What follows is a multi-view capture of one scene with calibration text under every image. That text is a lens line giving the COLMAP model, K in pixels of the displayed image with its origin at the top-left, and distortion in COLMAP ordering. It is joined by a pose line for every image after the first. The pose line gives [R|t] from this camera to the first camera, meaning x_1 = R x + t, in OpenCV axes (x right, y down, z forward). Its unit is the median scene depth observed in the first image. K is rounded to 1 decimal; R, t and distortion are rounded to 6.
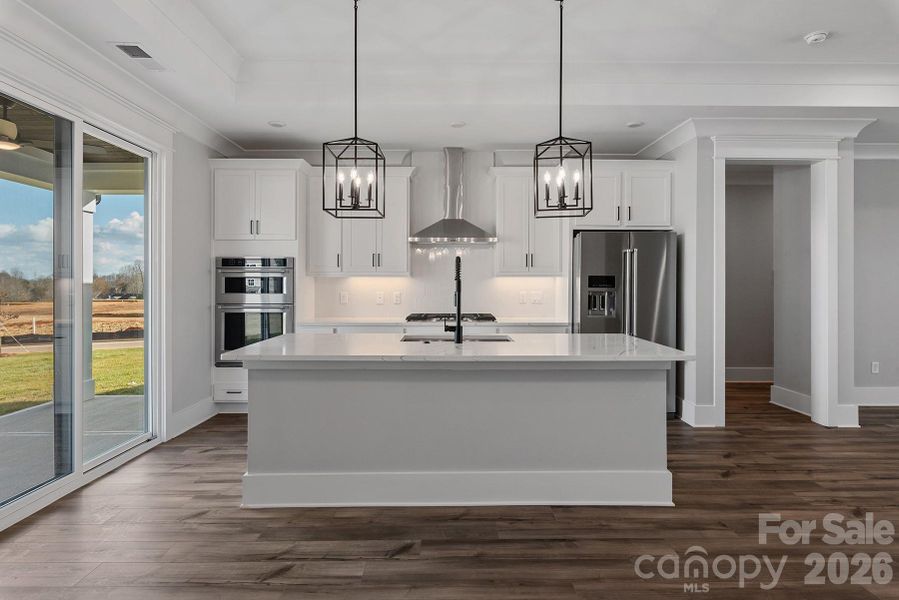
lens RADIAL K [[475.6, 0, 448.5], [0, 475.6, 290.8], [0, 0, 1]] dist [-0.001543, -0.001086]
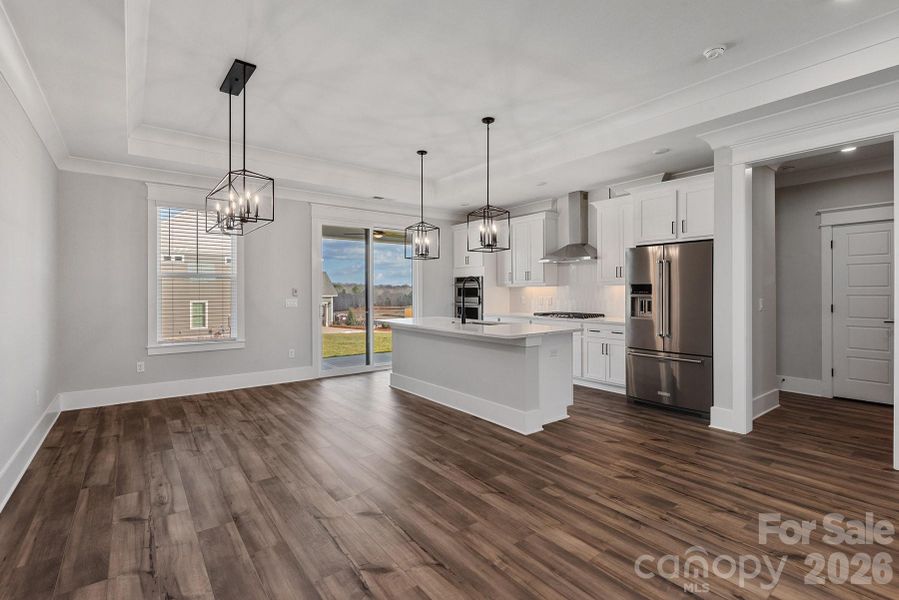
lens RADIAL K [[411.7, 0, 456.5], [0, 411.7, 298.7], [0, 0, 1]] dist [-0.006119, 0.001978]
pose [[0.613514, 0.010925, -0.789609, 1.035143], [-0.008659, 0.999937, 0.007107, 0.002817], [0.789637, 0.002477, 0.613570, 0.004706]]
